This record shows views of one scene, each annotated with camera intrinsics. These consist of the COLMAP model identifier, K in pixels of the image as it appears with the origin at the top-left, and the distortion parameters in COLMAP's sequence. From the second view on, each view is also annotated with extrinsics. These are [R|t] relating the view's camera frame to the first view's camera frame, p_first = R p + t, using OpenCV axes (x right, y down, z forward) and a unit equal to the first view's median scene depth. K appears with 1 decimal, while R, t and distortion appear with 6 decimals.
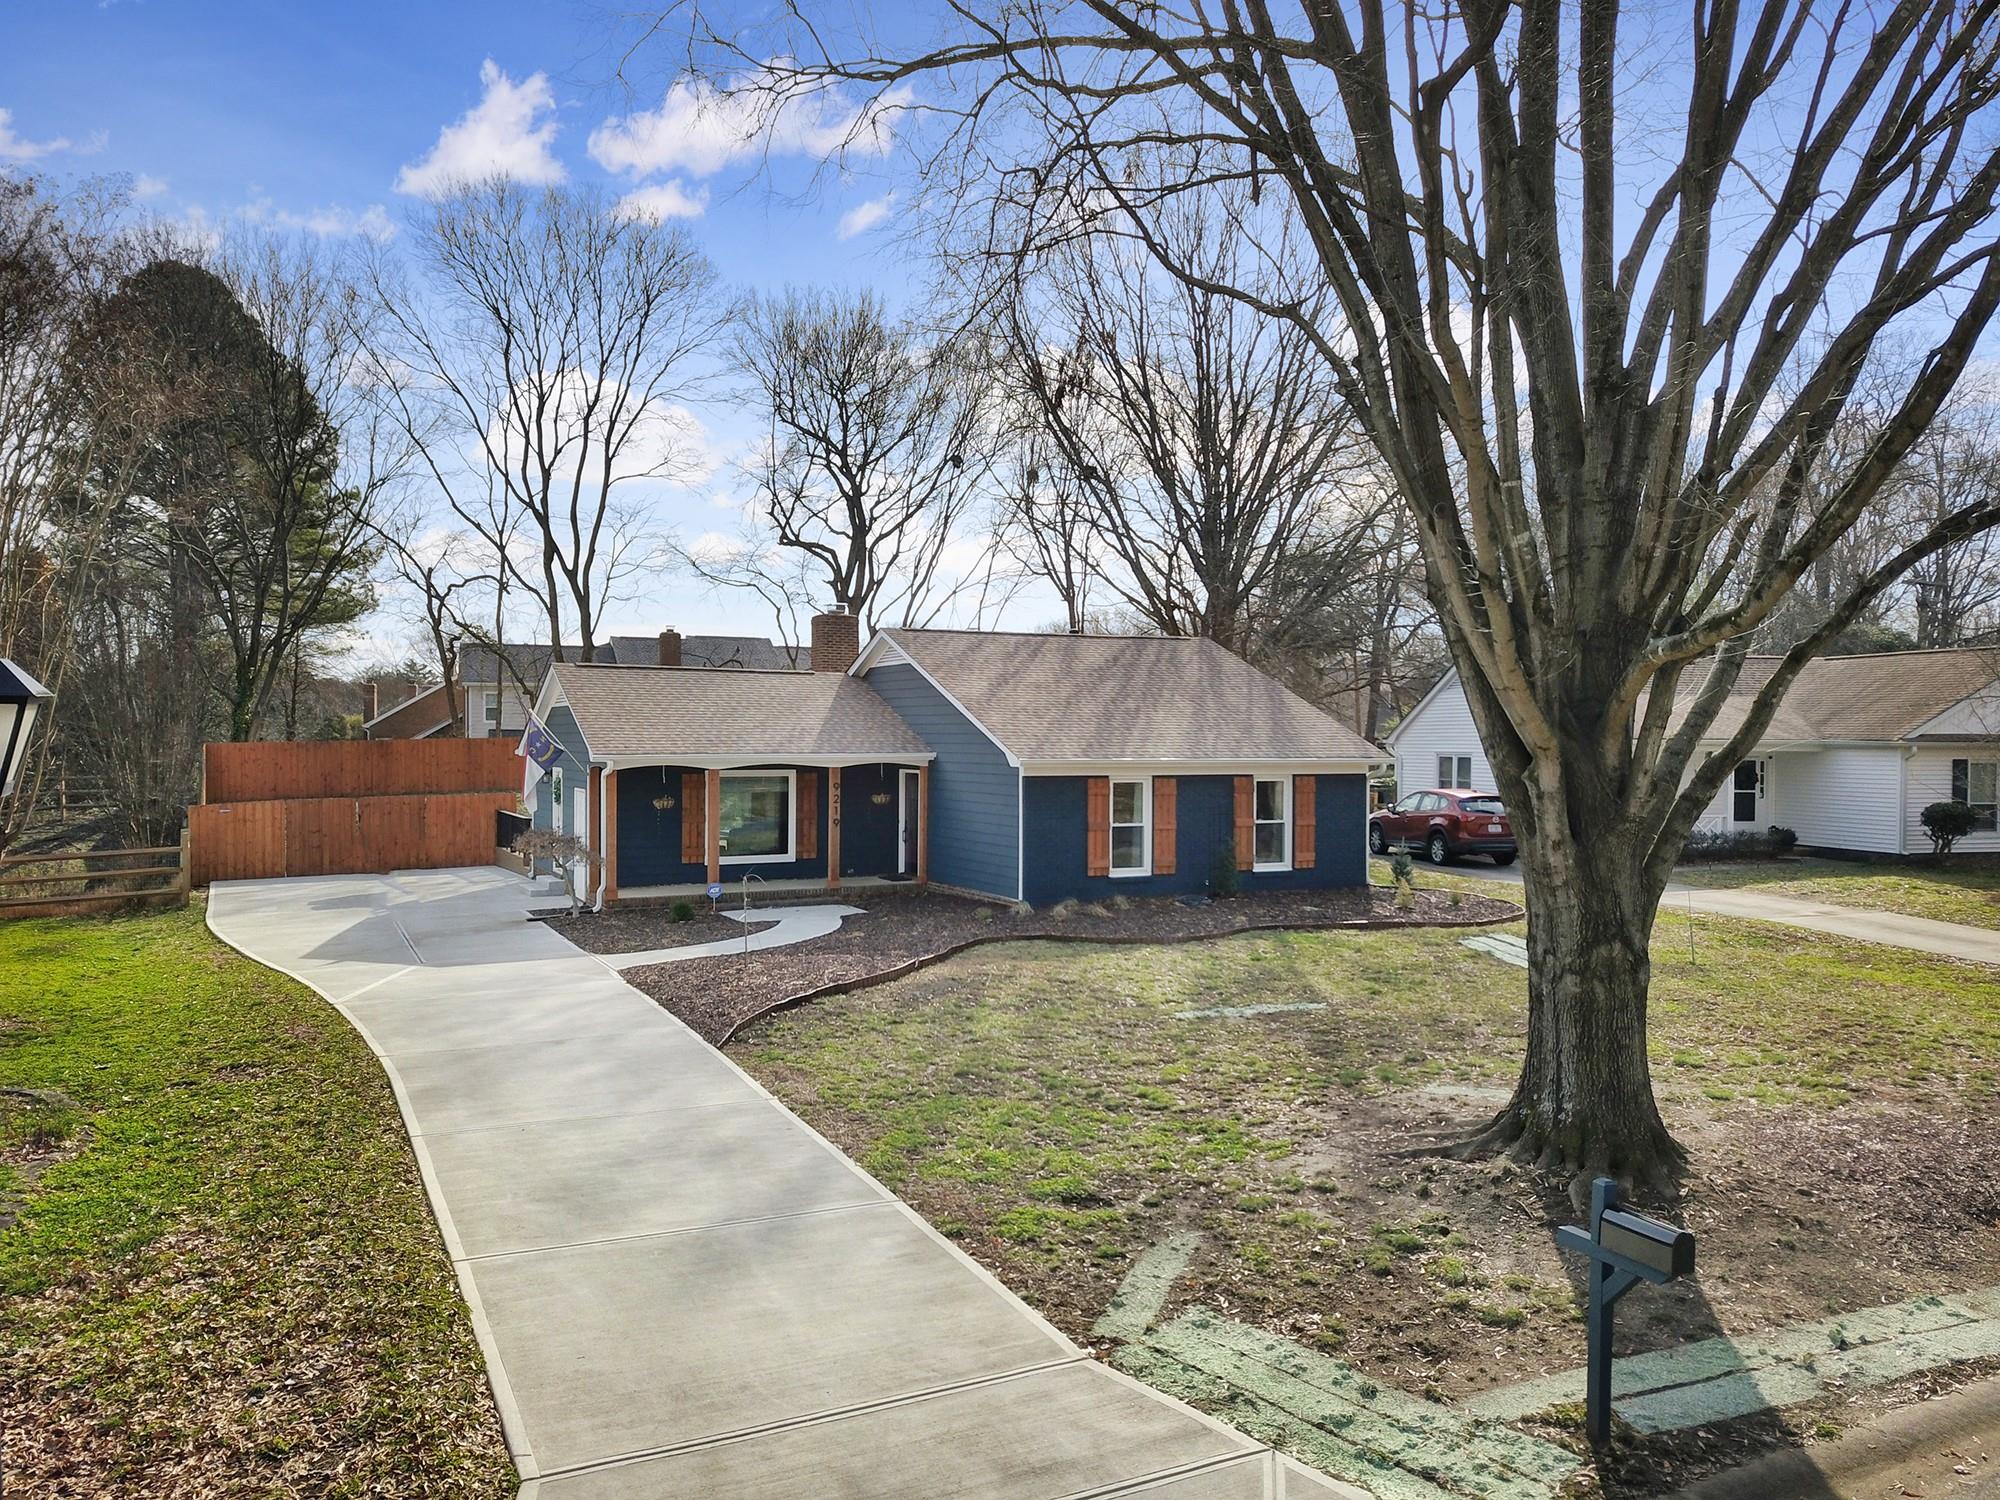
lens RADIAL K [[1572.3, 0, 981.0], [0, 1572.3, 808.9], [0, 0, 1]] dist [0.014494, 0.000608]
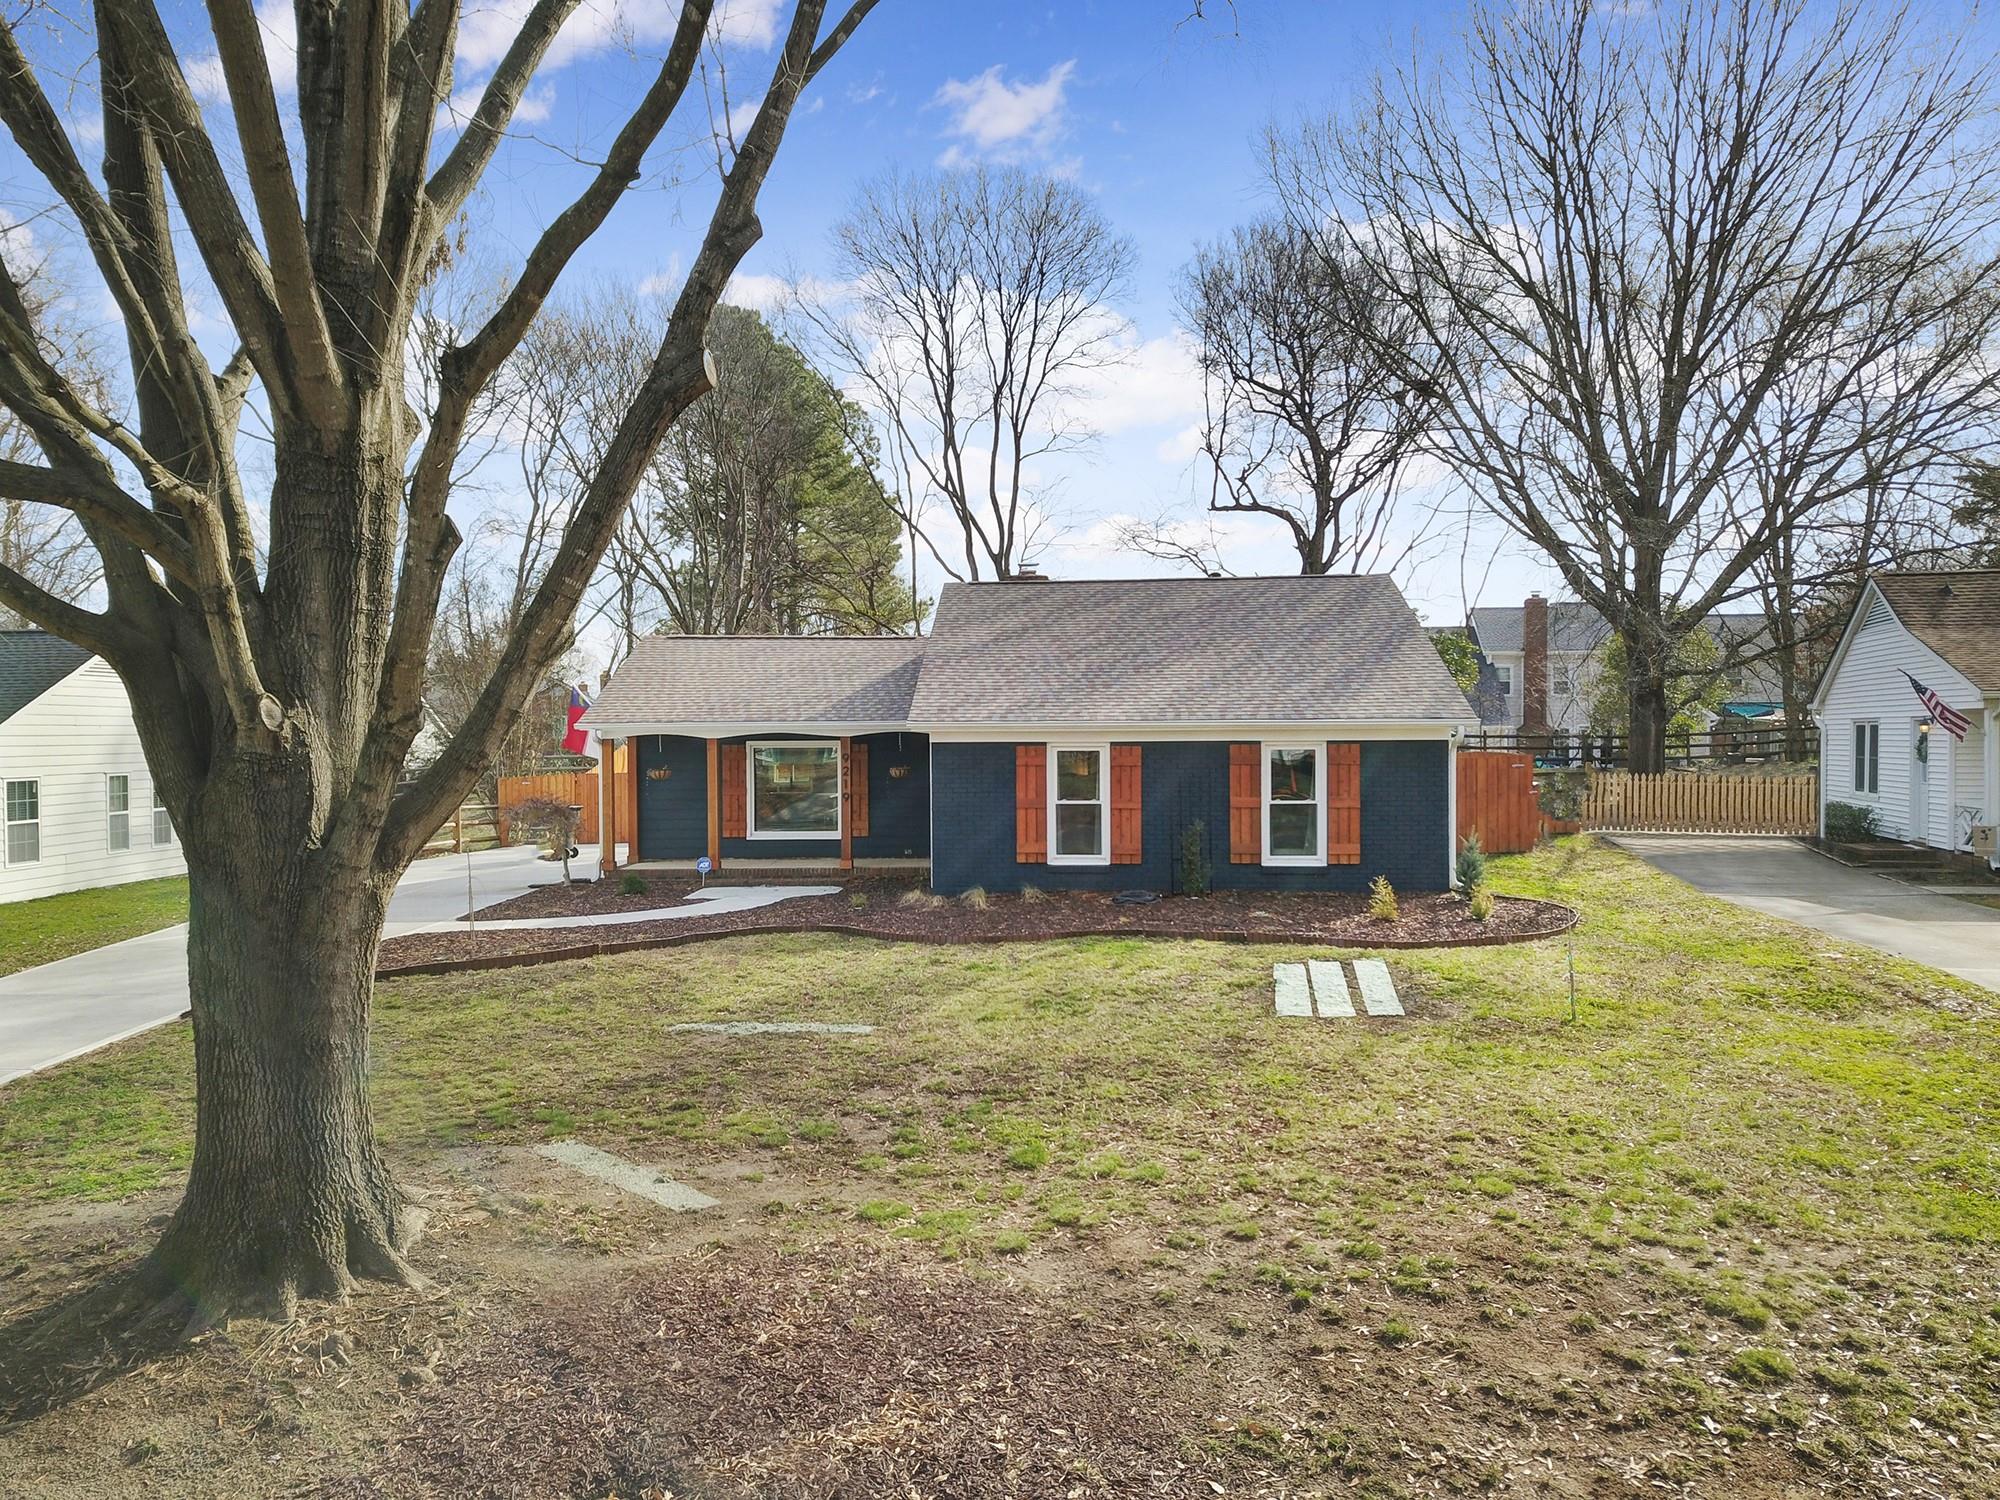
lens RADIAL K [[1572.3, 0, 981.0], [0, 1572.3, 808.9], [0, 0, 1]] dist [0.014494, 0.000608]
pose [[0.873282, 0.011188, -0.487086, 0.332726], [-0.007787, 0.999929, 0.009007, 0.004675], [0.487152, -0.004073, 0.873308, 0.176092]]
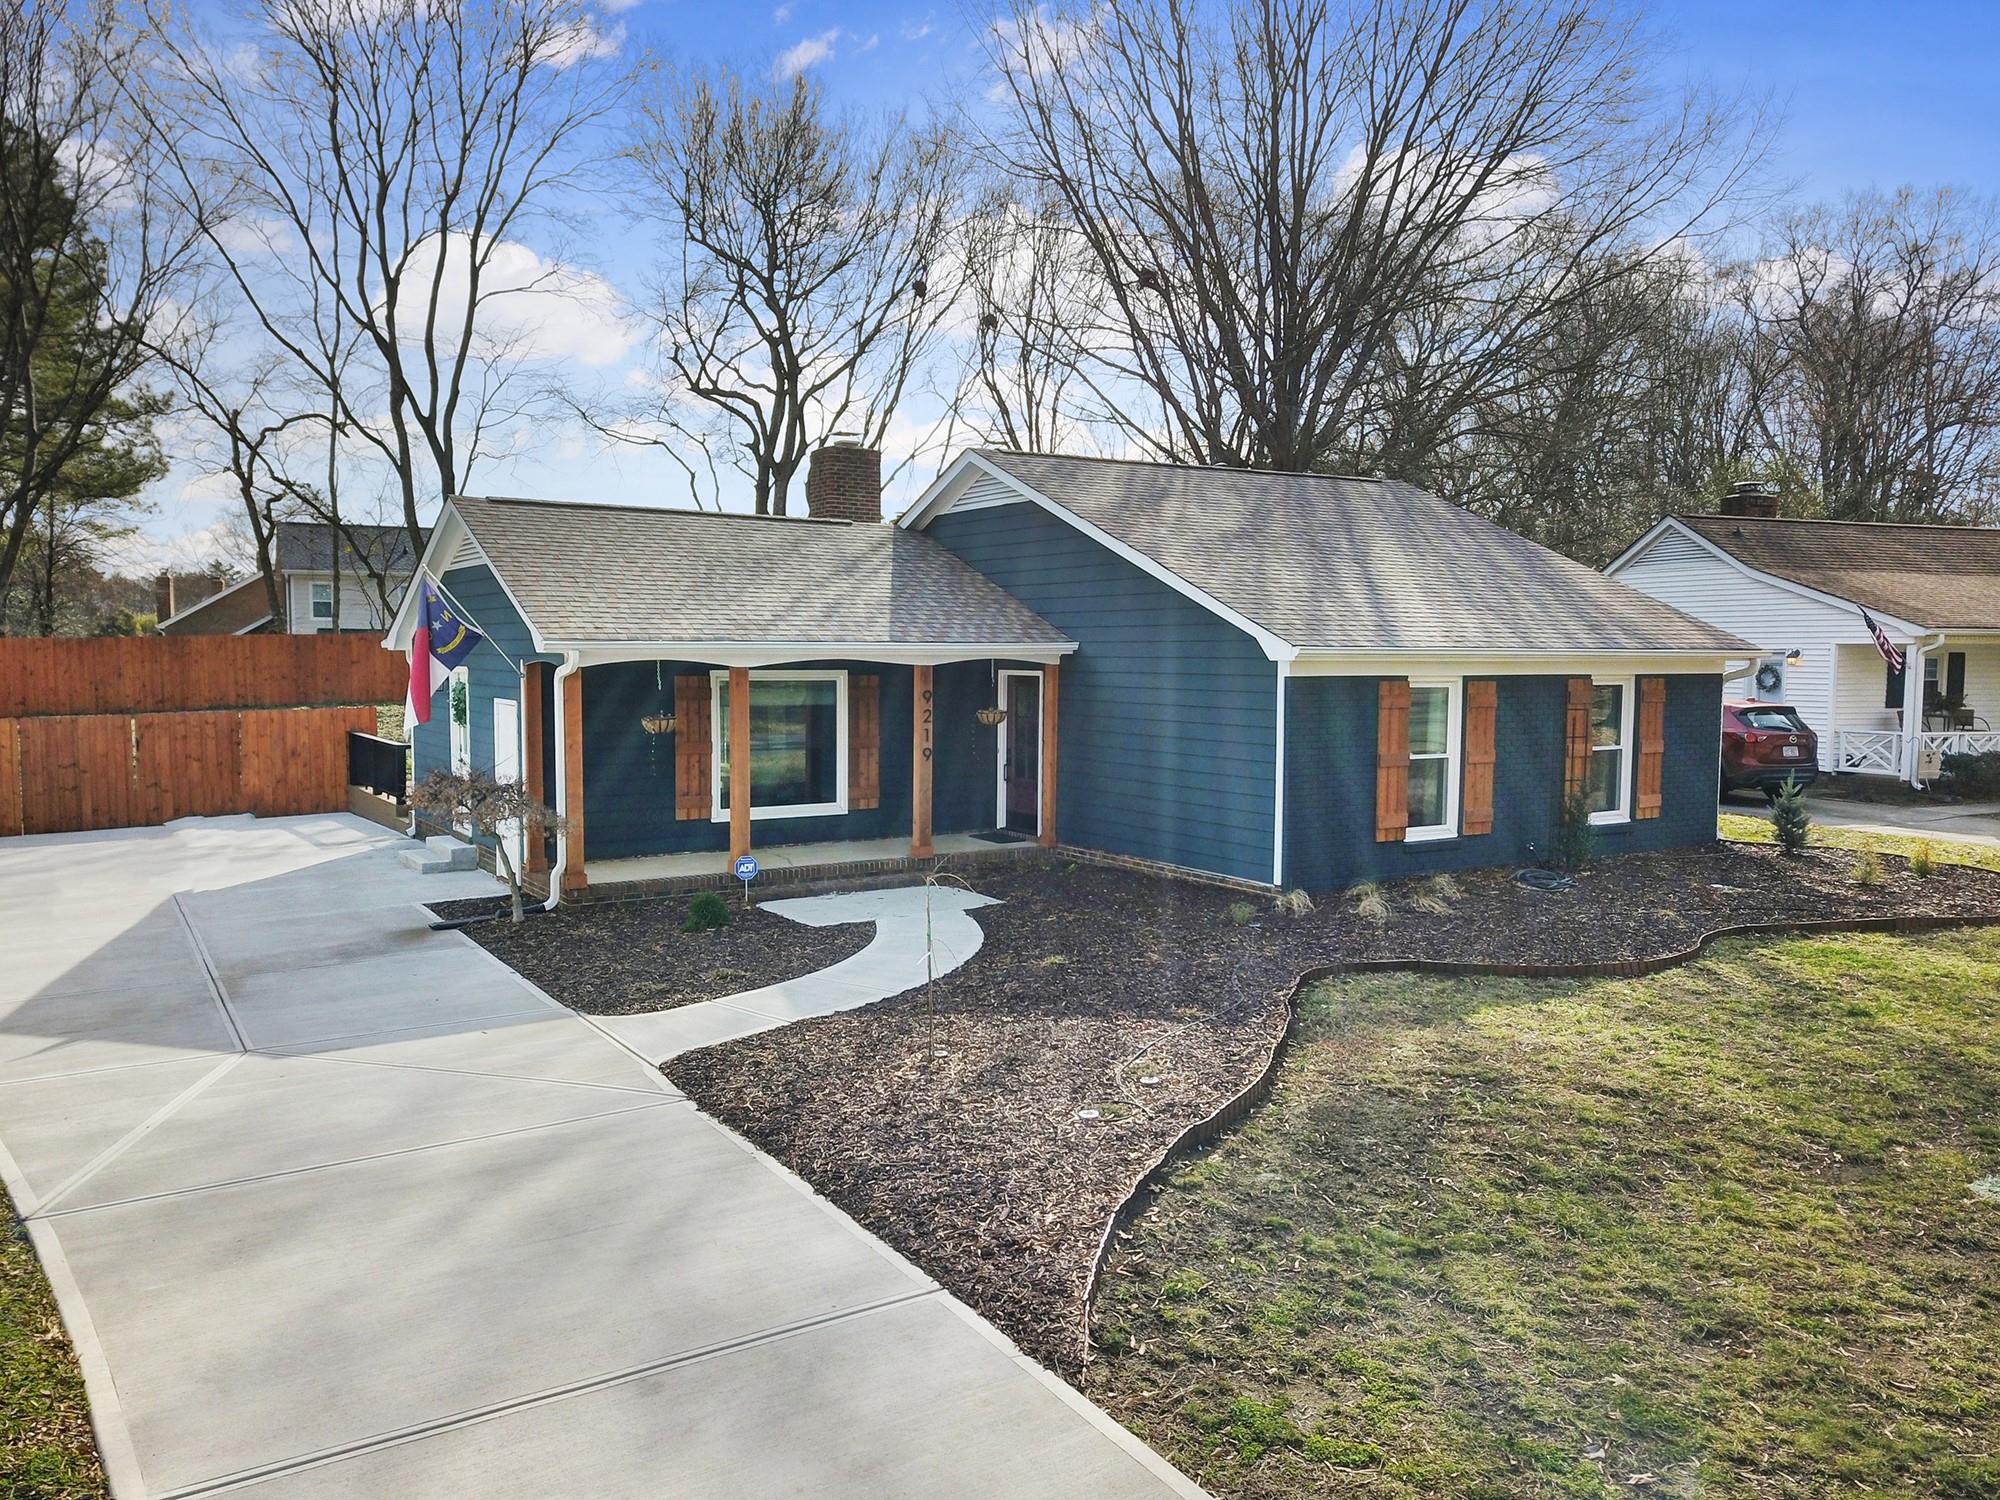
lens RADIAL K [[1572.3, 0, 981.0], [0, 1572.3, 808.9], [0, 0, 1]] dist [0.014494, 0.000608]
pose [[0.994911, -0.009896, 0.100270, -0.104513], [0.004284, 0.998419, 0.056038, -0.003335], [-0.100666, -0.055323, 0.993381, 0.292632]]
